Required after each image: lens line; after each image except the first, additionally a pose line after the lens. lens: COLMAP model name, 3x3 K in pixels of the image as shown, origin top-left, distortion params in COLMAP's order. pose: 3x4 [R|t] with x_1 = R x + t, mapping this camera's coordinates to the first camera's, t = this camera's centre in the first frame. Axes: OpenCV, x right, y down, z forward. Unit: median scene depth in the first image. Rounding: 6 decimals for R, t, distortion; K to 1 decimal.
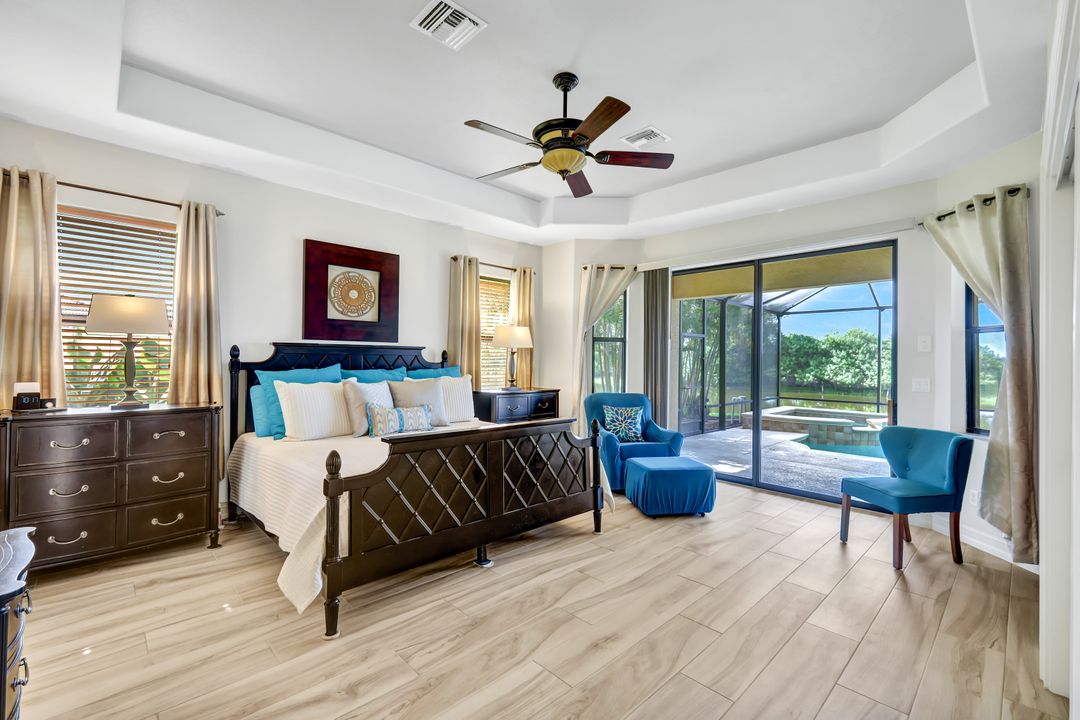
lens RADIAL K [[477.8, 0, 540.7], [0, 477.8, 356.1], [0, 0, 1]] dist [0.001450, 0.000375]
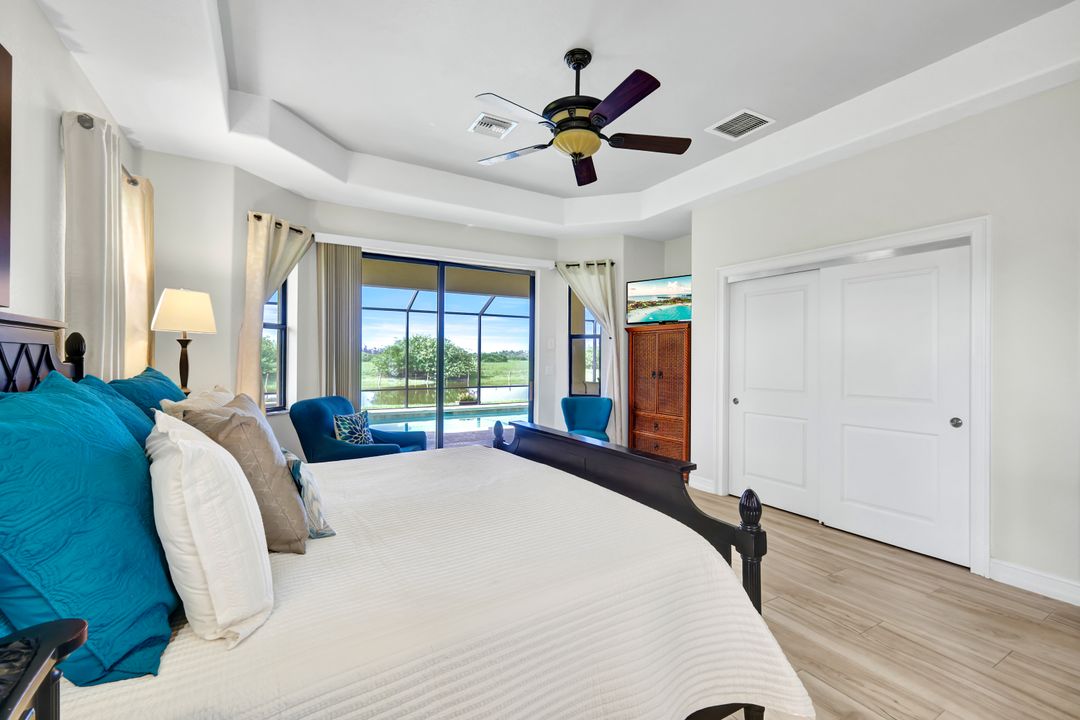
lens RADIAL K [[477.8, 0, 540.7], [0, 477.8, 356.1], [0, 0, 1]] dist [0.001450, 0.000375]
pose [[0.217401, -0.001007, 0.976082, -0.847140], [-0.004243, 0.999989, 0.001976, 0.013166], [-0.976073, -0.004571, 0.217394, 0.832078]]
